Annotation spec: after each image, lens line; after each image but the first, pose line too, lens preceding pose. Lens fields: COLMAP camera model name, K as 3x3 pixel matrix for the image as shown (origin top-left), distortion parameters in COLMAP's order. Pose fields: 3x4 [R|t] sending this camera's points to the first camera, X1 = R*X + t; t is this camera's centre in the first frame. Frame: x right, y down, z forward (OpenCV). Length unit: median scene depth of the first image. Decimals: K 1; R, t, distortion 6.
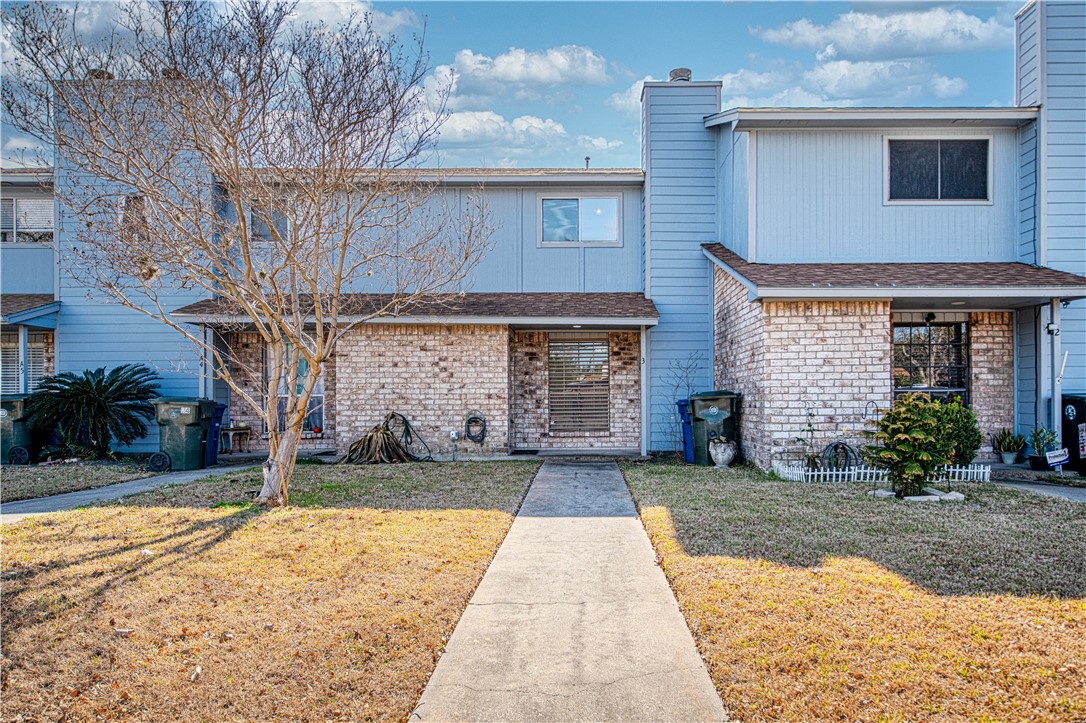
lens RADIAL K [[726.6, 0, 571.8], [0, 726.6, 397.9], [0, 0, 1]] dist [0.001397, 0.001781]
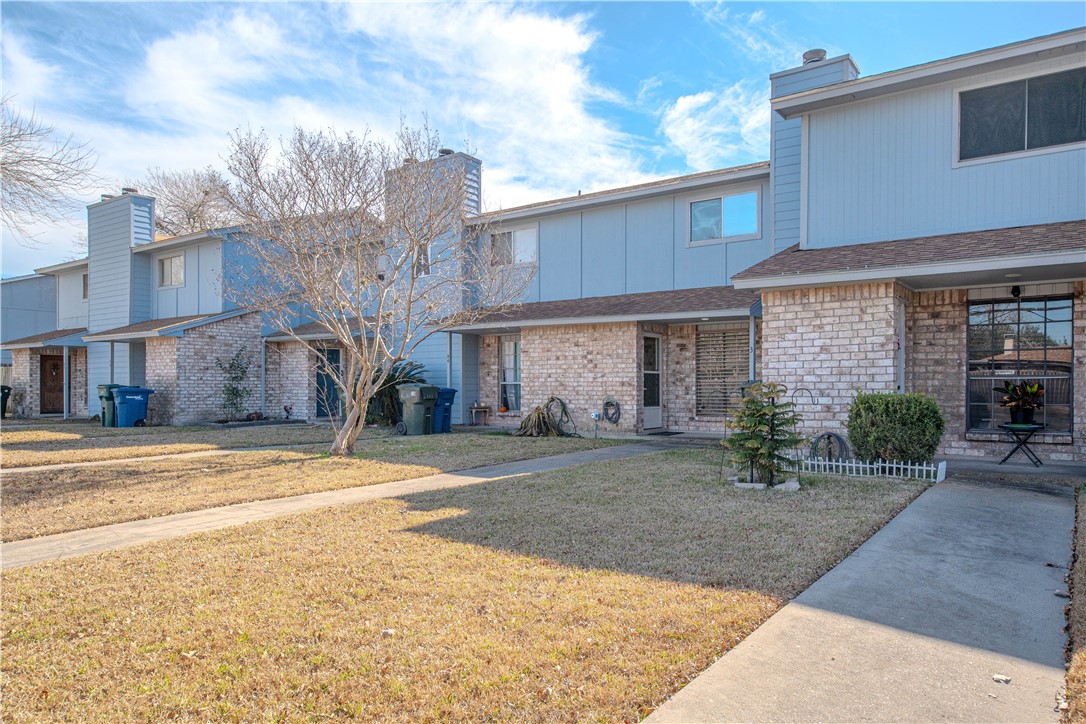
lens RADIAL K [[726.6, 0, 565.9], [0, 726.6, 393.4], [0, 0, 1]] dist [0.001397, 0.001781]
pose [[0.811339, 0.008963, -0.584507, 0.491970], [-0.000757, 0.999898, 0.014282, -0.003332], [0.584575, -0.011145, 0.811263, 0.004302]]
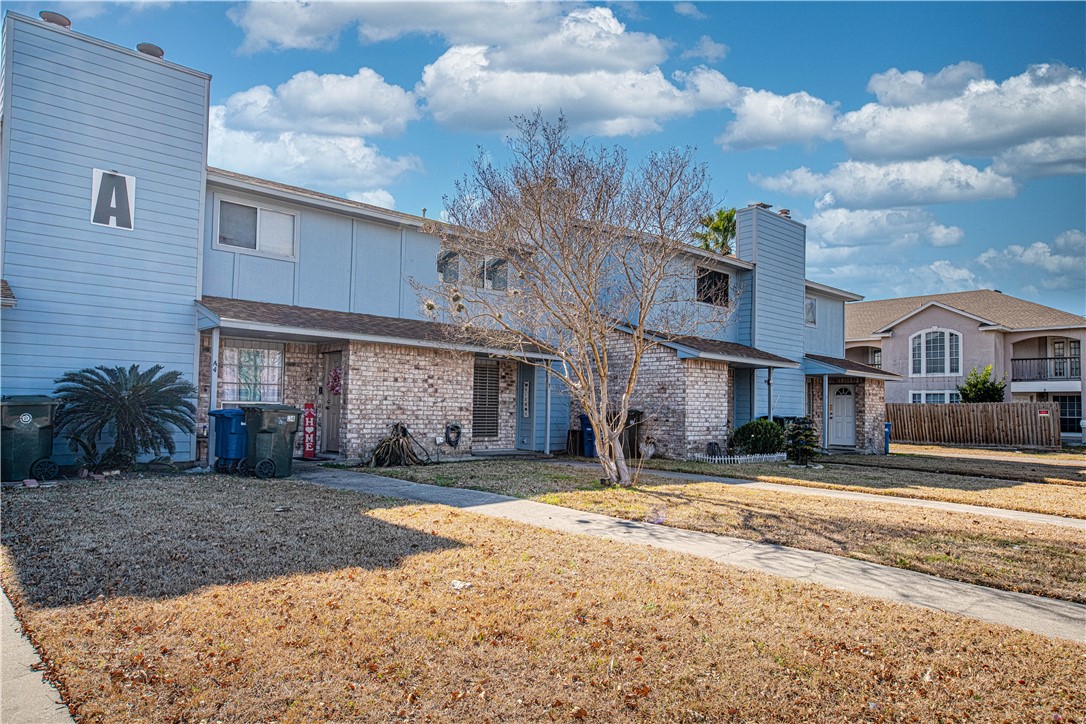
lens RADIAL K [[726.6, 0, 539.8], [0, 726.6, 362.7], [0, 0, 1]] dist [0.001397, 0.001781]
pose [[0.730053, 0.063707, 0.680415, -0.865554], [-0.025009, 0.997469, -0.066559, -0.001606], [-0.682933, 0.031575, 0.729798, -0.001361]]
